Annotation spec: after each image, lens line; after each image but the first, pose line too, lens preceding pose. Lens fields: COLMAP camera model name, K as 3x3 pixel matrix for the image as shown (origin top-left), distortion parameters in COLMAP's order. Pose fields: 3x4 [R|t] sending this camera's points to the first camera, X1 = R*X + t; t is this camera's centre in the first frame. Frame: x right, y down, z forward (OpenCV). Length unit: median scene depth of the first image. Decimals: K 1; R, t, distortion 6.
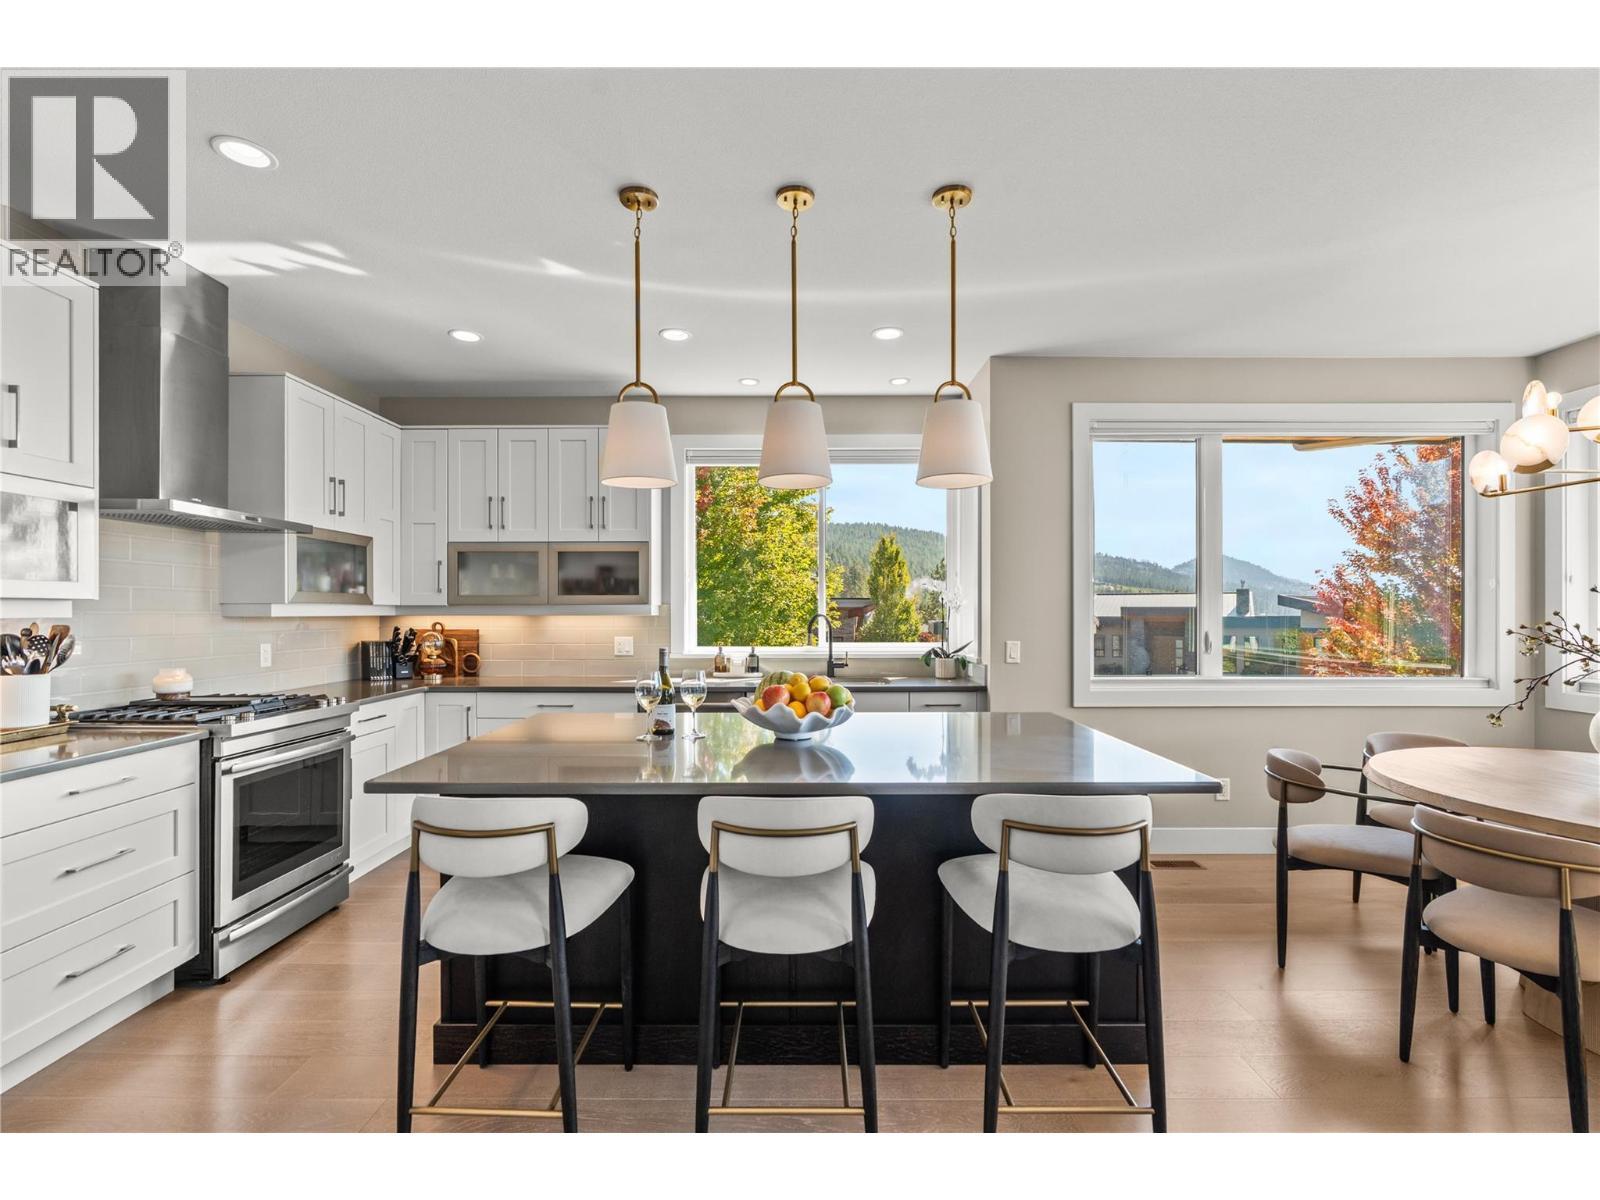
lens RADIAL K [[730.9, 0, 802.2], [0, 730.9, 603.4], [0, 0, 1]] dist [-0.001781, 0.000310]
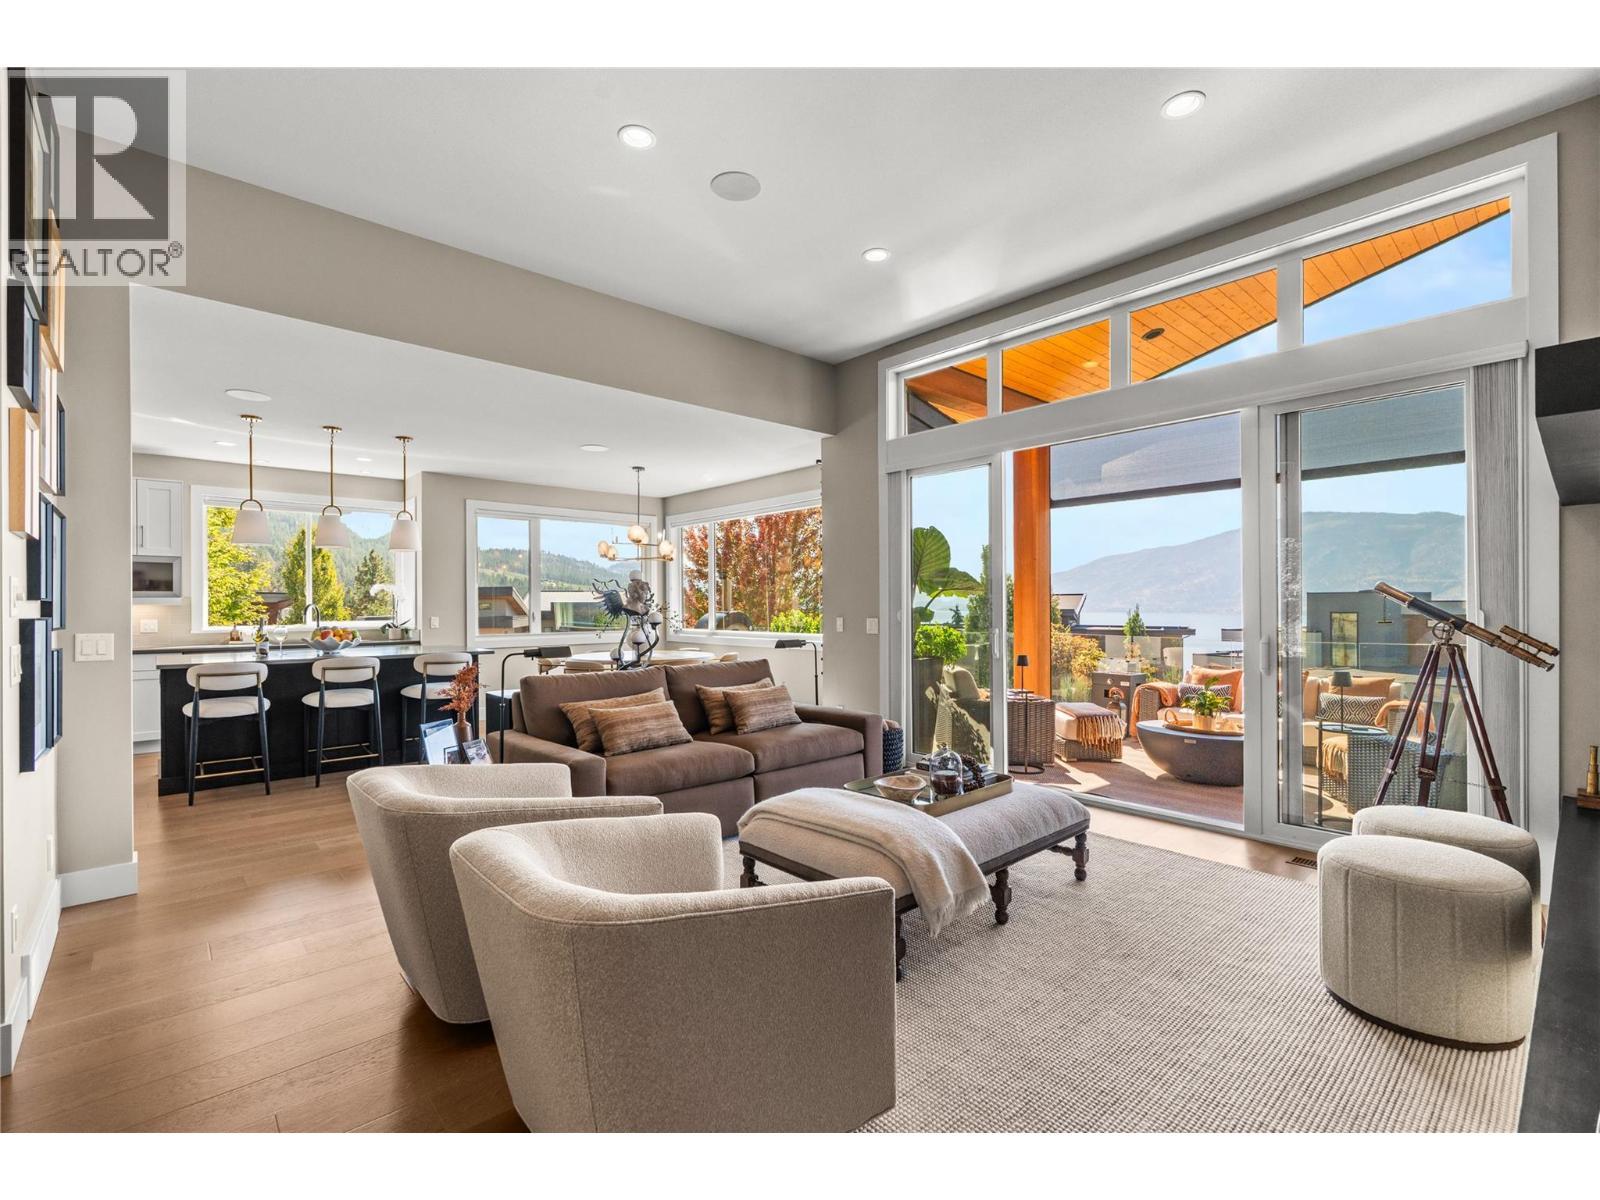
lens RADIAL K [[730.9, 0, 802.2], [0, 730.9, 603.4], [0, 0, 1]] dist [-0.001781, 0.000310]
pose [[0.748749, -0.001048, 0.662853, -0.249917], [-0.002619, 0.999986, 0.004539, 0.002797], [-0.662848, -0.005134, 0.748736, -1.028449]]
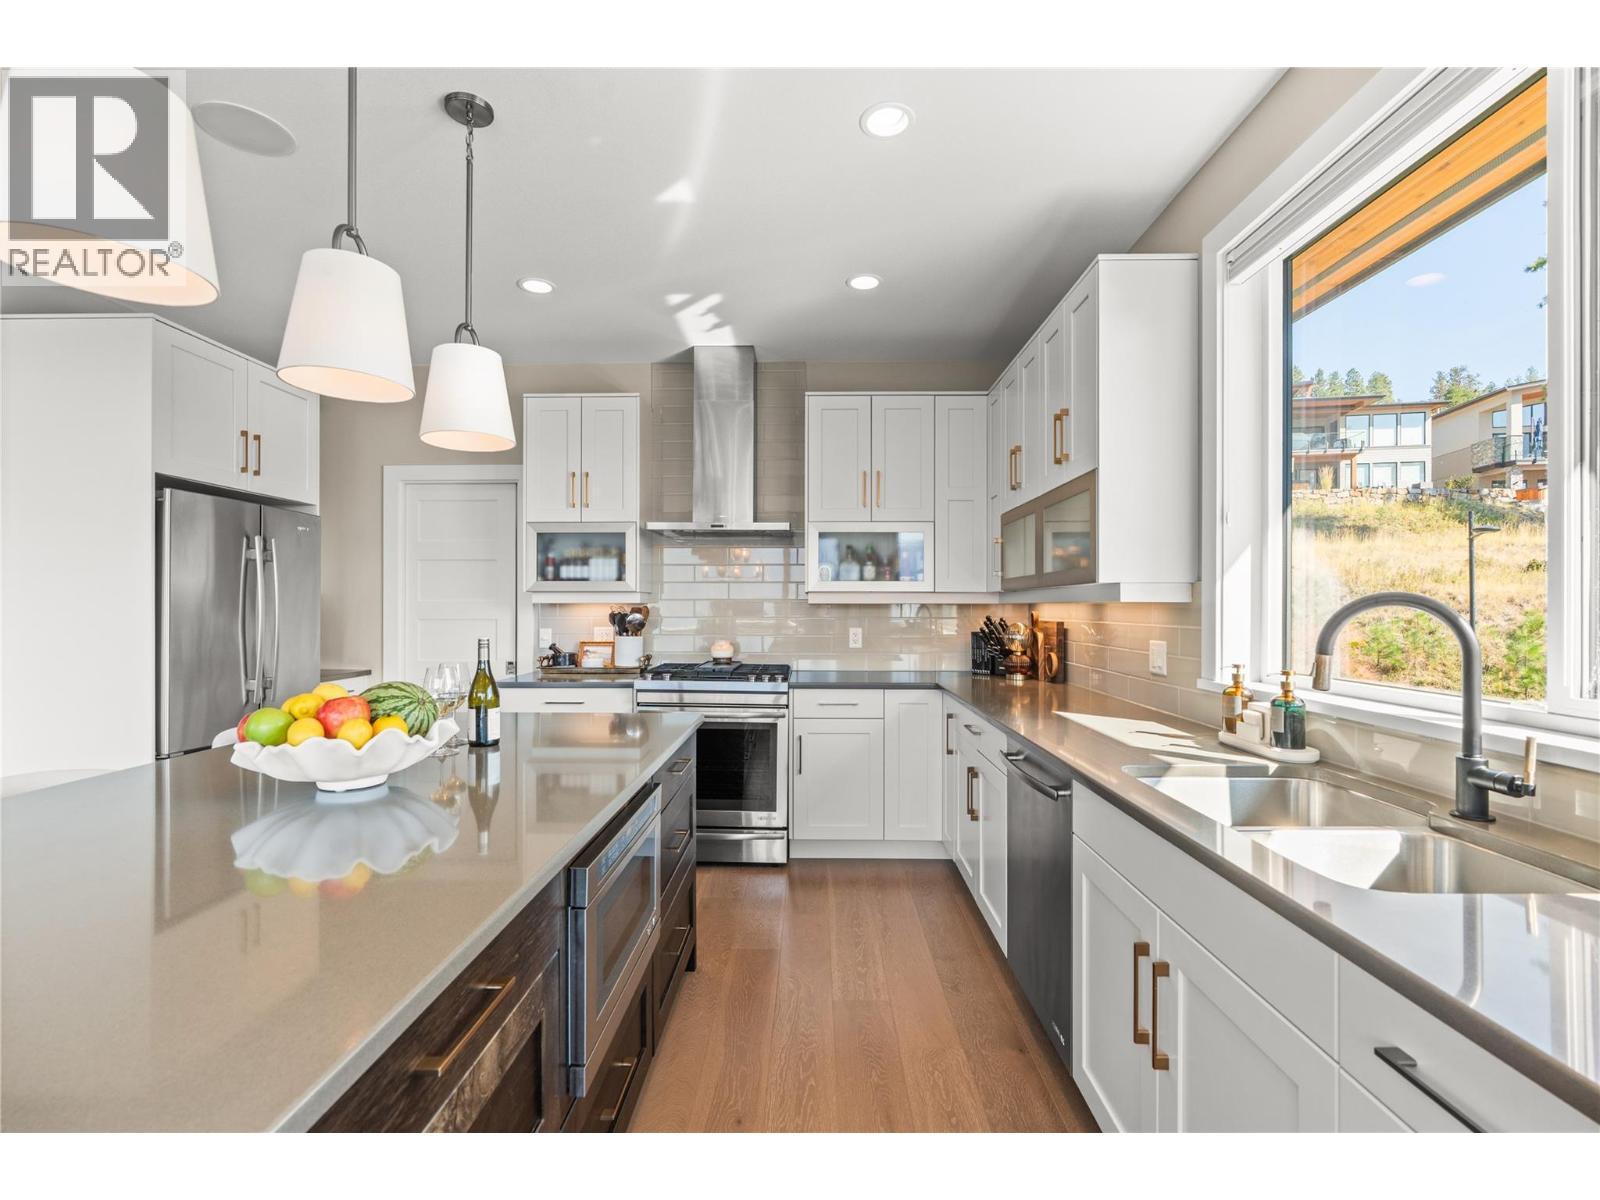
lens RADIAL K [[730.9, 0, 802.2], [0, 730.9, 603.4], [0, 0, 1]] dist [-0.001781, 0.000310]
pose [[-0.035972, -0.003356, -0.999347, 0.346809], [0.010556, 0.999937, -0.003738, 0.016990], [0.999297, -0.010684, -0.035934, 0.797274]]
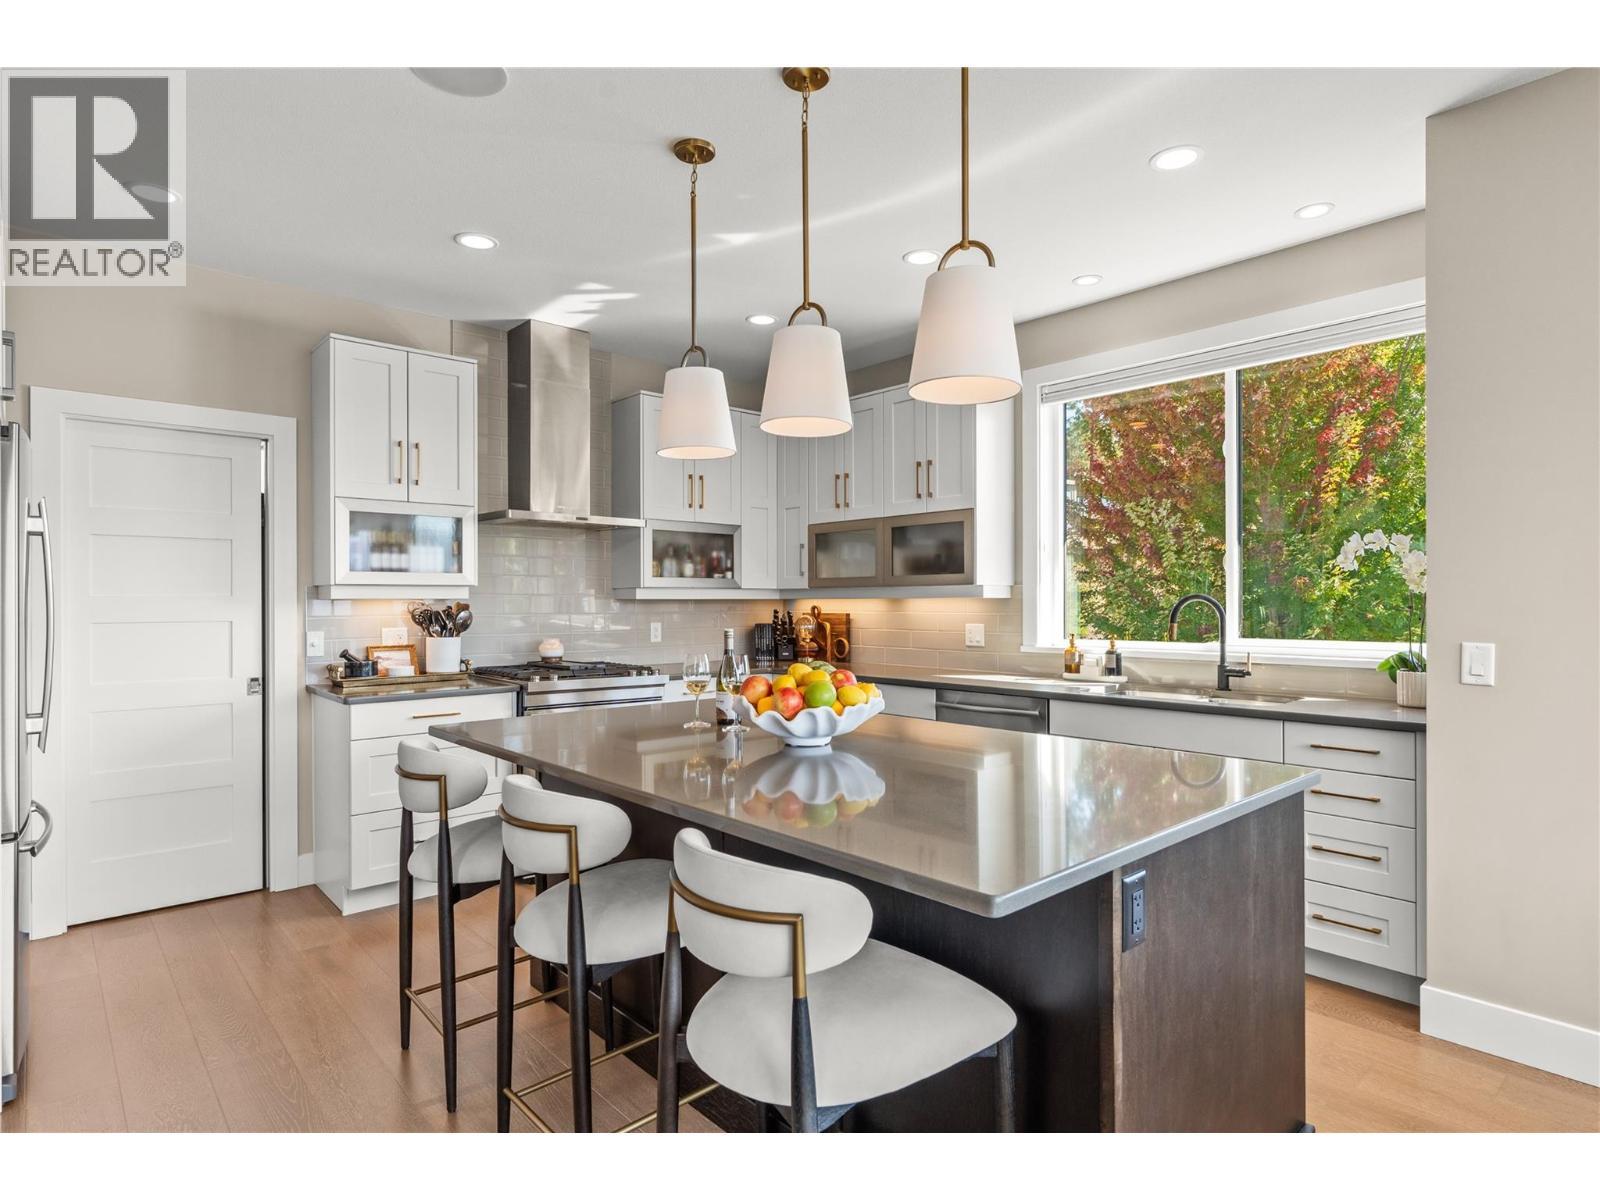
lens RADIAL K [[876.1, 0, 794.5], [0, 876.1, 598.7], [0, 0, 1]] dist [-0.002433, 0.000208]
pose [[0.659795, -0.003577, -0.751437, 0.397462], [0.010757, 0.999931, 0.004685, 0.010388], [0.751369, -0.011175, 0.659788, 0.195008]]
